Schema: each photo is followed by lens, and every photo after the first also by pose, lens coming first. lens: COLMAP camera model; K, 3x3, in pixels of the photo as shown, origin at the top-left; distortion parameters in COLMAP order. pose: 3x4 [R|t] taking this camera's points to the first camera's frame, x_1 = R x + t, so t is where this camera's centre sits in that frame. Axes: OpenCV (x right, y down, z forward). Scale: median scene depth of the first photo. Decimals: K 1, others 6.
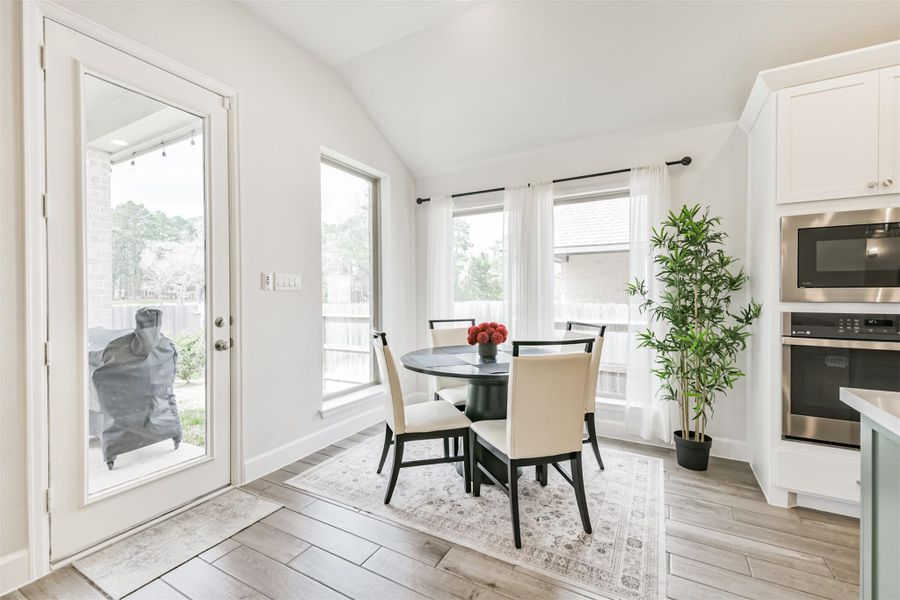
lens RADIAL K [[387.2, 0, 451.3], [0, 387.2, 297.9], [0, 0, 1]] dist [0.019586, -0.005878]
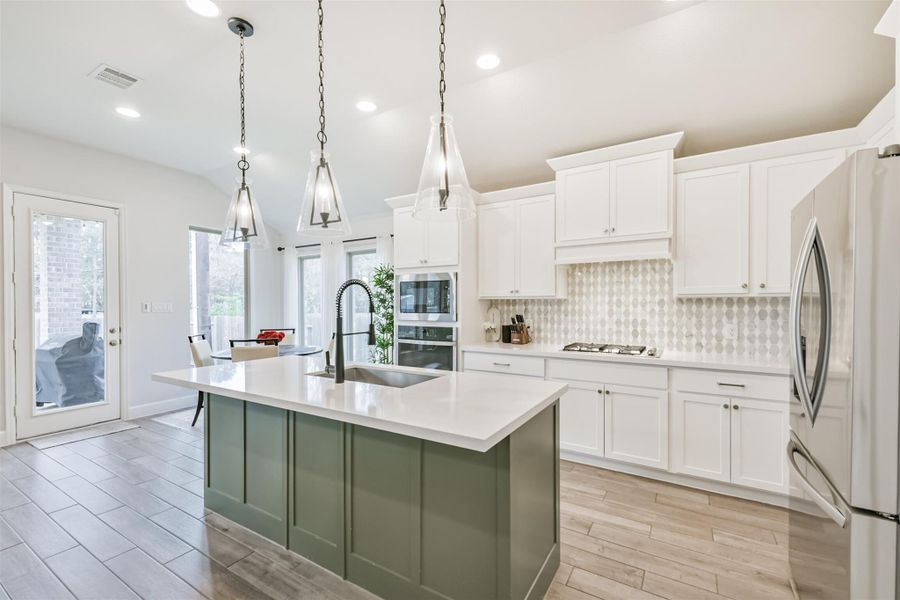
lens RADIAL K [[387.2, 0, 450.7], [0, 387.2, 306.4], [0, 0, 1]] dist [0.019586, -0.005878]
pose [[0.999100, -0.001034, -0.042410, 1.118963], [0.001081, 0.999999, 0.001082, -0.054285], [0.042409, -0.001127, 0.999100, -0.816103]]
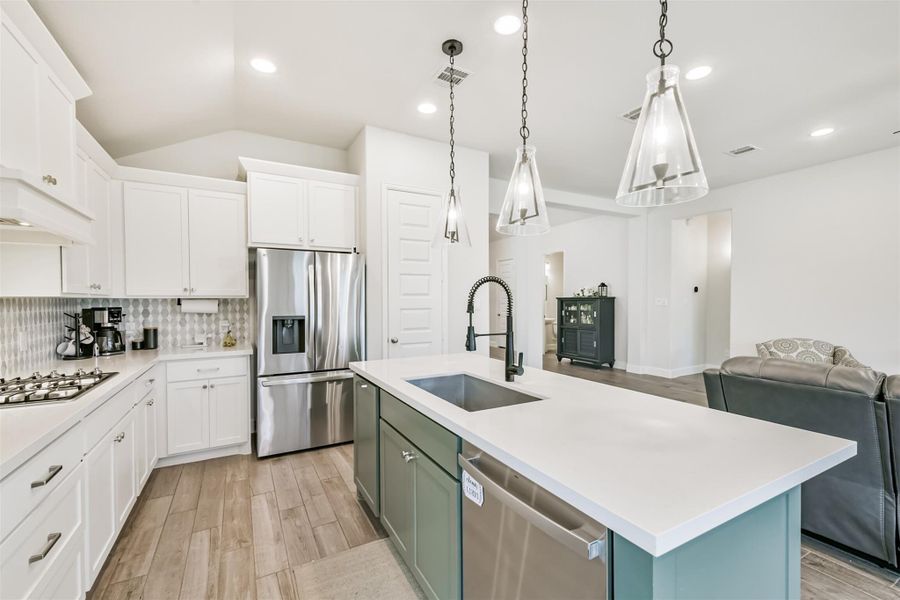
lens RADIAL K [[387.2, 0, 451.3], [0, 387.2, 305.3], [0, 0, 1]] dist [0.019586, -0.005878]
pose [[-0.850746, -0.001997, 0.525574, 0.481451], [0.010113, 0.999745, 0.020169, -0.072634], [-0.525480, 0.022473, -0.850509, 0.860995]]
